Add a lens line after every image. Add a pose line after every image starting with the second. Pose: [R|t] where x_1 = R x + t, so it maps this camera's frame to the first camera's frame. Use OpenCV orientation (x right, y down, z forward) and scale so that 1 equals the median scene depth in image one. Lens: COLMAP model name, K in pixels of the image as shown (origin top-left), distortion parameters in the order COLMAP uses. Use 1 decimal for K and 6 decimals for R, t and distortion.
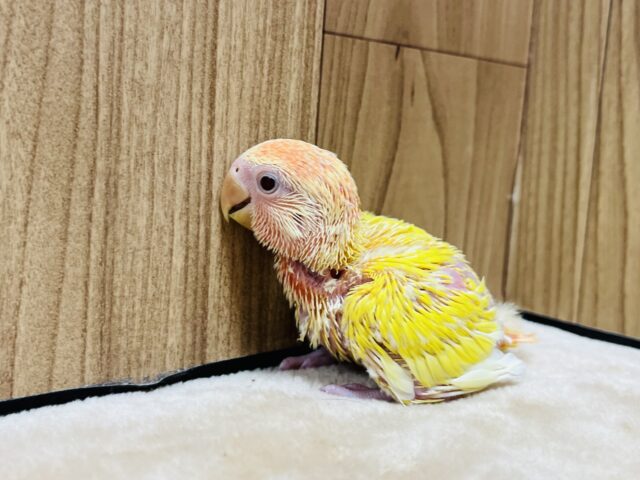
lens RADIAL K [[778.0, 0, 290.8], [0, 778.0, 240.5], [0, 0, 1]] dist [0.073381, -0.338653]
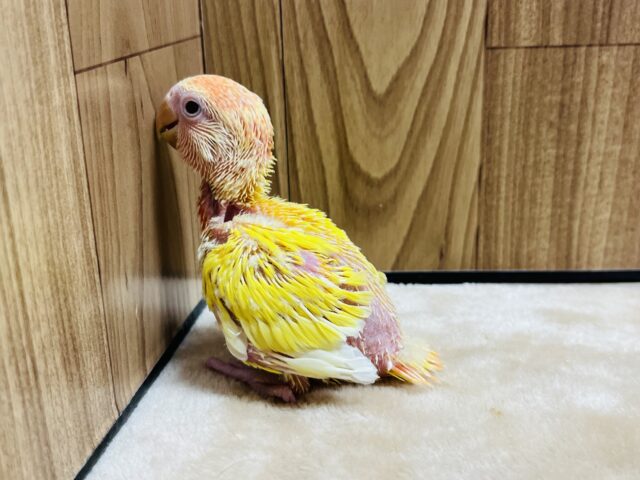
lens RADIAL K [[785.5, 0, 311.4], [0, 785.5, 238.8], [0, 0, 1]] dist [0.080292, -0.334122]
pose [[0.749419, -0.295359, 0.592566, -0.315471], [0.170990, 0.950962, 0.257748, -0.273026], [-0.639636, -0.091838, 0.763172, 0.188993]]
